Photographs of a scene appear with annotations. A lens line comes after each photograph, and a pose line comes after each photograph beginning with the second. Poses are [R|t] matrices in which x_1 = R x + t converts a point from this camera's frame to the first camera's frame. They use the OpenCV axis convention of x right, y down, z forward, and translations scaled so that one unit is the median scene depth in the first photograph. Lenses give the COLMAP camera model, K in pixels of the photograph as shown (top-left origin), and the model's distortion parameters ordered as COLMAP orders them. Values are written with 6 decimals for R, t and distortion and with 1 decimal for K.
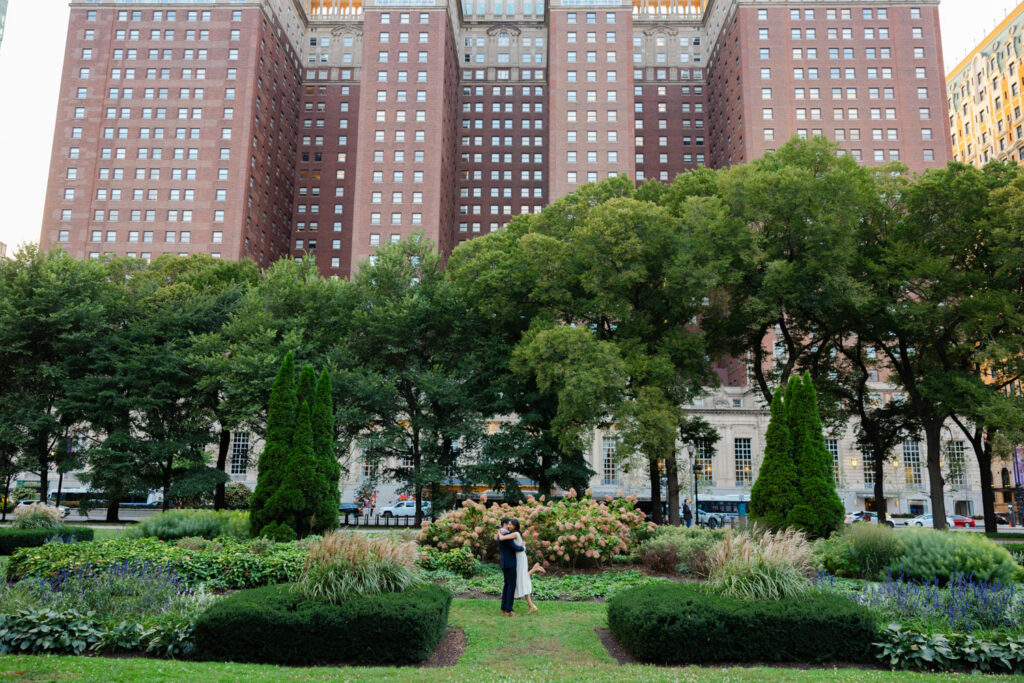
lens RADIAL K [[810.9, 0, 512.0], [0, 810.9, 341.5], [0, 0, 1]] dist [-0.002192, 0.016876]
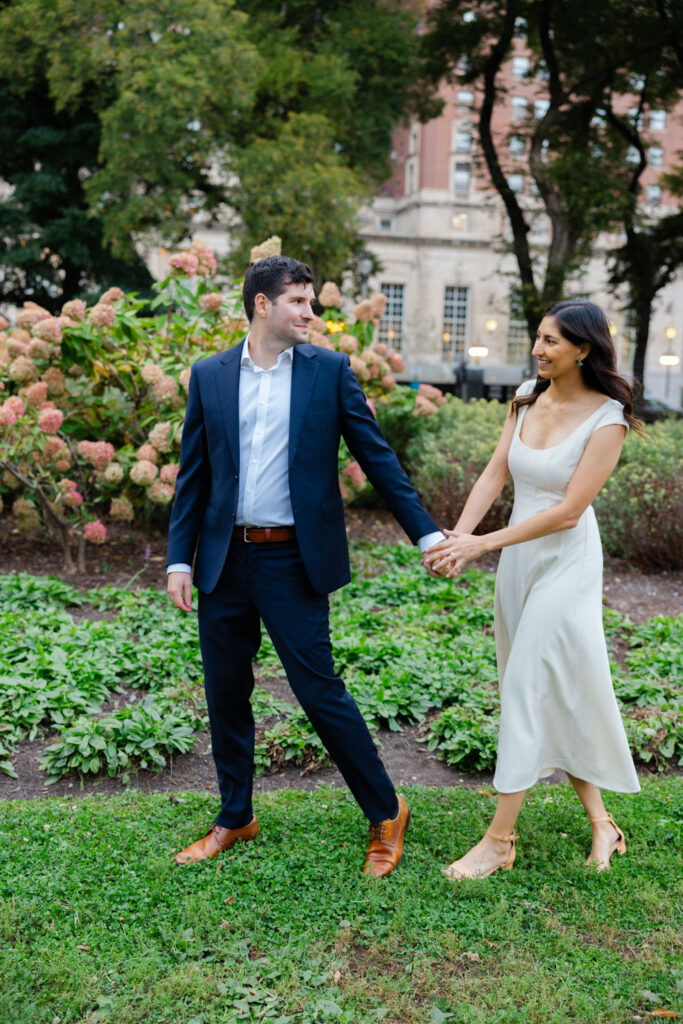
lens RADIAL K [[1007.3, 0, 341.5], [0, 1007.3, 512.0], [0, 0, 1]] dist [-0.002789, 0.002981]
pose [[0.952468, -0.017895, 0.304111, 0.011850], [-0.075902, 0.952851, 0.293792, 0.101575], [-0.295030, -0.302910, 0.906202, 0.413339]]
